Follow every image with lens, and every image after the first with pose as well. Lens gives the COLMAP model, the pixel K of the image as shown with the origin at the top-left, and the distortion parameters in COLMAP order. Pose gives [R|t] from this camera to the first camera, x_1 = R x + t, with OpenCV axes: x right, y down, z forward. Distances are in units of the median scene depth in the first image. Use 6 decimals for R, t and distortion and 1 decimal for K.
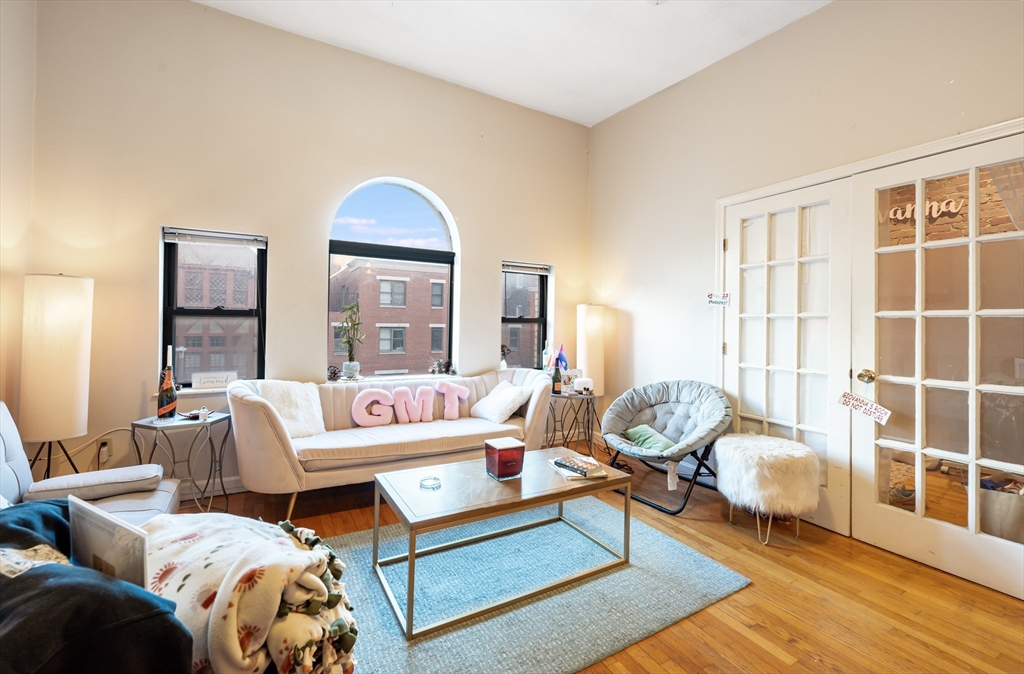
lens RADIAL K [[425.7, 0, 506.9], [0, 425.7, 322.3], [0, 0, 1]] dist [0.000810, -0.000012]
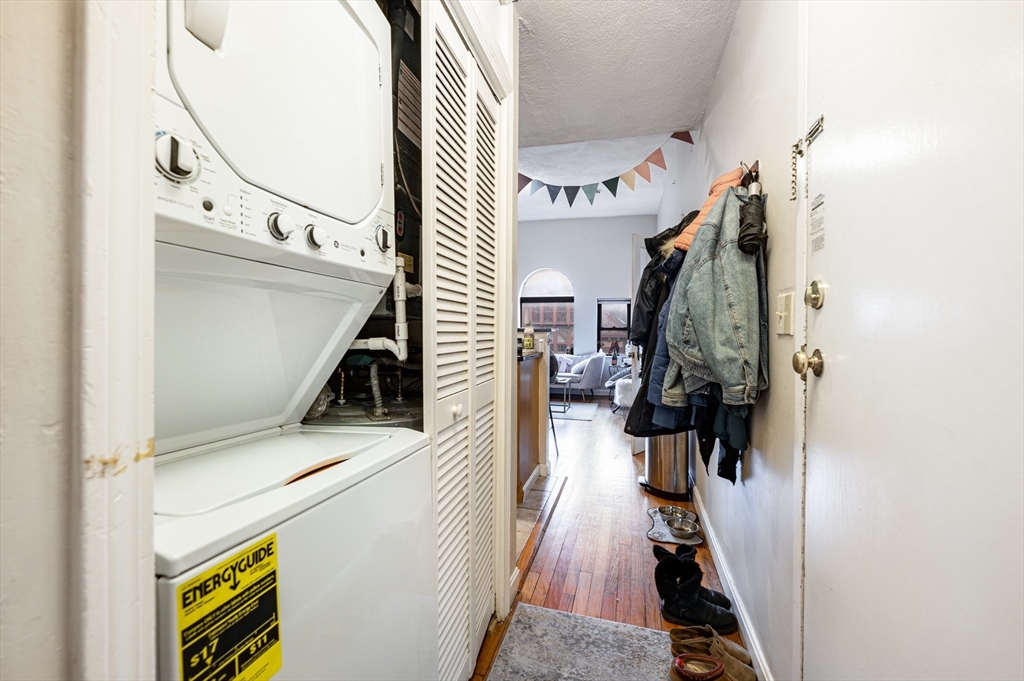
lens RADIAL K [[411.8, 0, 515.2], [0, 411.8, 337.5], [0, 0, 1]] dist [-0.000086, 0.000074]
pose [[0.714027, -0.001375, -0.700117, 1.557342], [0.004408, 0.999987, 0.002532, 0.042770], [0.700105, -0.004894, 0.714024, -0.936433]]
